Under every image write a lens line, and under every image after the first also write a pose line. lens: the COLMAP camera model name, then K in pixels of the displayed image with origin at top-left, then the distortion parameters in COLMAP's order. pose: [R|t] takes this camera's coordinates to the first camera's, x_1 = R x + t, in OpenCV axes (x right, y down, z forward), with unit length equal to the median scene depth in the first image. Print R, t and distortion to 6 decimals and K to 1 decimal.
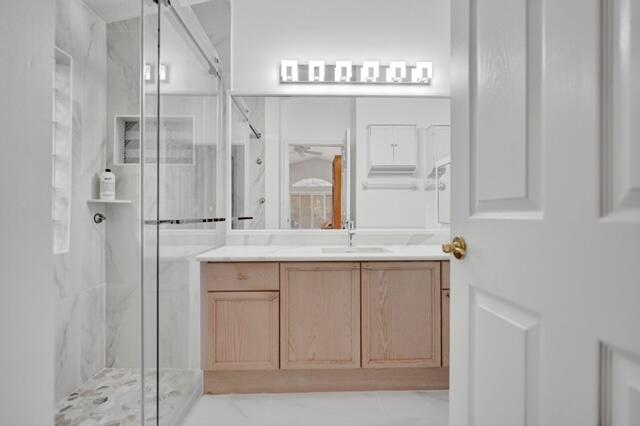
lens RADIAL K [[295.5, 0, 320.0], [0, 295.5, 213.0], [0, 0, 1]] dist [-0.027162, -0.000020]
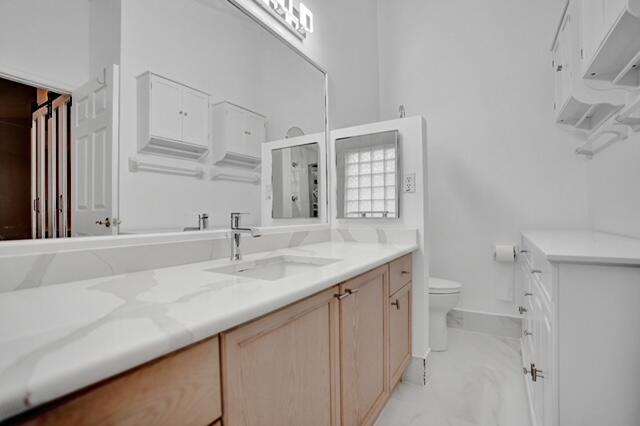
lens RADIAL K [[295.5, 0, 320.0], [0, 295.5, 213.0], [0, 0, 1]] dist [-0.027162, -0.000020]
pose [[0.554268, -0.001955, 0.832336, -0.273032], [0.002627, 0.999996, 0.000599, 0.024316], [-0.832334, 0.001854, 0.554271, 0.562778]]
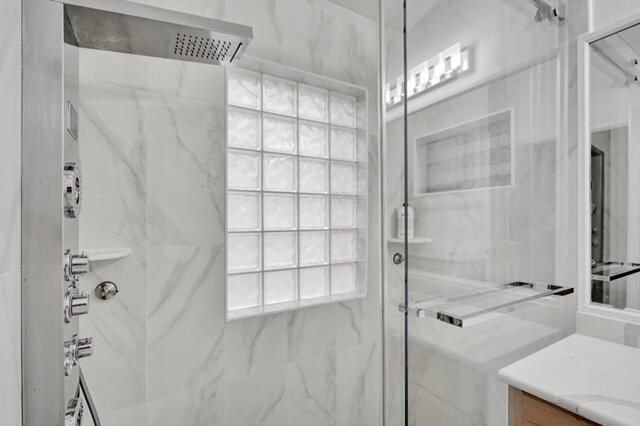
lens RADIAL K [[291.4, 0, 321.9], [0, 291.4, 223.7], [0, 0, 1]] dist [-0.002405, -0.000292]
pose [[0.486207, 0.002435, -0.873840, -0.090576], [0.012418, 0.999876, 0.009696, -0.099626], [0.873755, -0.015565, 0.486117, 0.355848]]
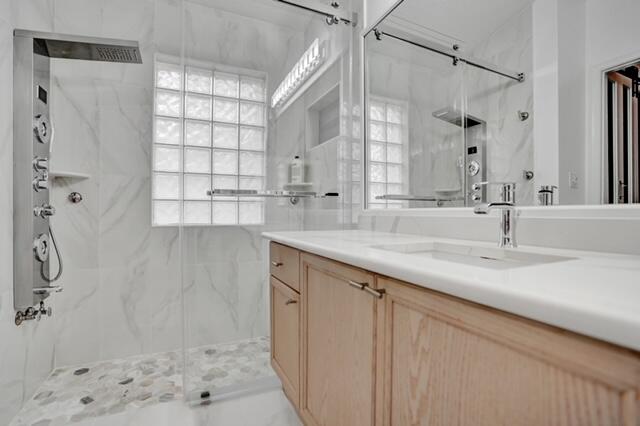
lens RADIAL K [[298.4, 0, 320.0], [0, 298.4, 213.0], [0, 0, 1]] dist [-0.085131, 0.045578]
pose [[0.396731, 0.006890, -0.917909, 0.374884], [0.002697, 0.999959, 0.008672, 0.061634], [0.917931, -0.005916, 0.396696, 0.609832]]
